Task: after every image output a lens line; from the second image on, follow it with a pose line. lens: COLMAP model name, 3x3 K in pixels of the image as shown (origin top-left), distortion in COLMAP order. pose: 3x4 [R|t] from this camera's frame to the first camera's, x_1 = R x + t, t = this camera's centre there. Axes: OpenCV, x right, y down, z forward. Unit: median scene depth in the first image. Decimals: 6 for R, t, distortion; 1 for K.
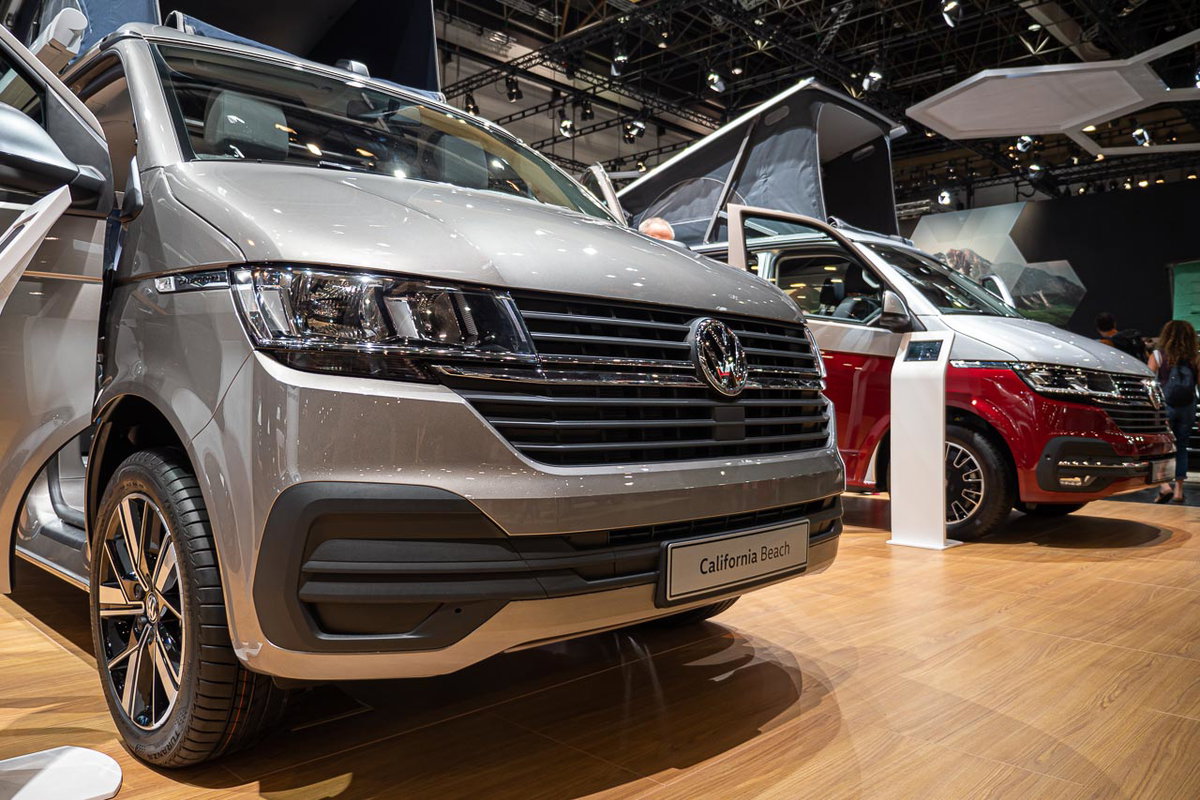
lens RADIAL K [[881.1, 0, 598.2], [0, 881.1, 424.5], [0, 0, 1]] dist [-0.042999, 0.031343]
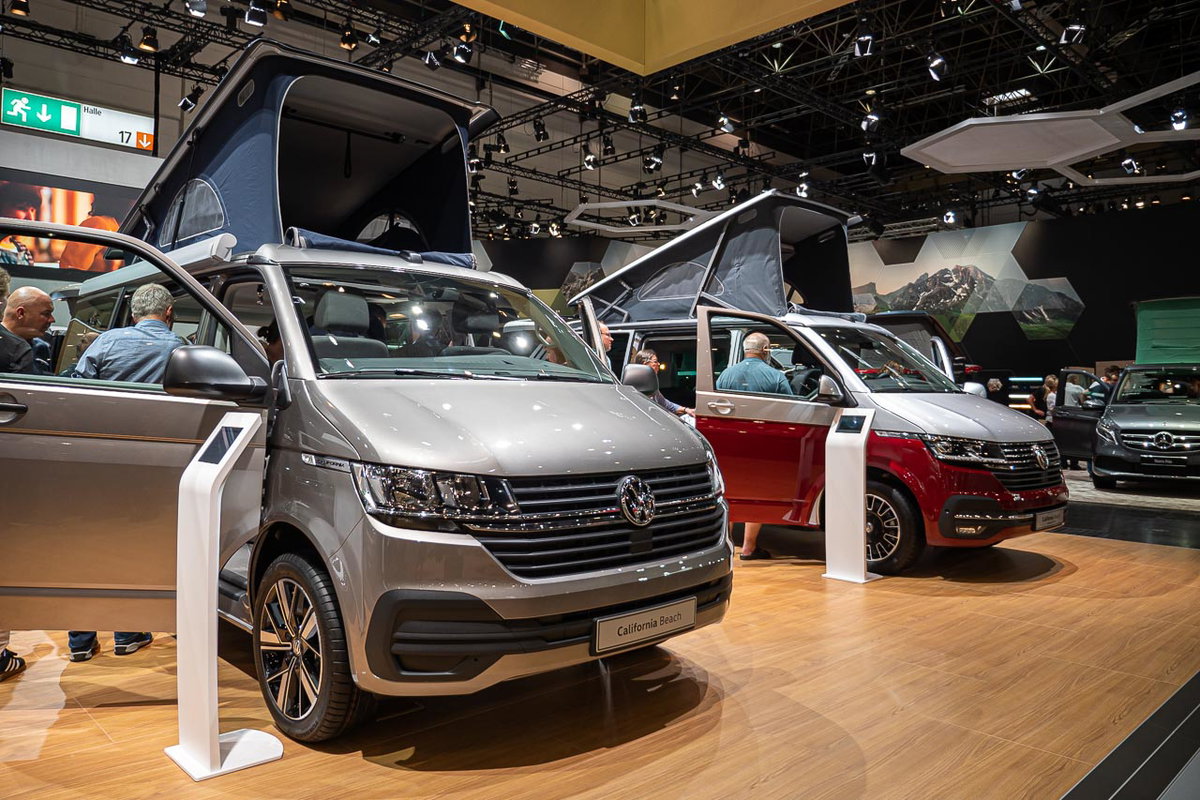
lens RADIAL K [[868.0, 0, 600.0], [0, 868.0, 400.0], [0, 0, 1]] dist [-0.025462, -0.000218]
pose [[0.999445, 0.002969, -0.033170, 0.051631], [-0.003569, 0.999831, -0.018042, -0.097077], [0.033111, 0.018150, 0.999287, -0.266712]]
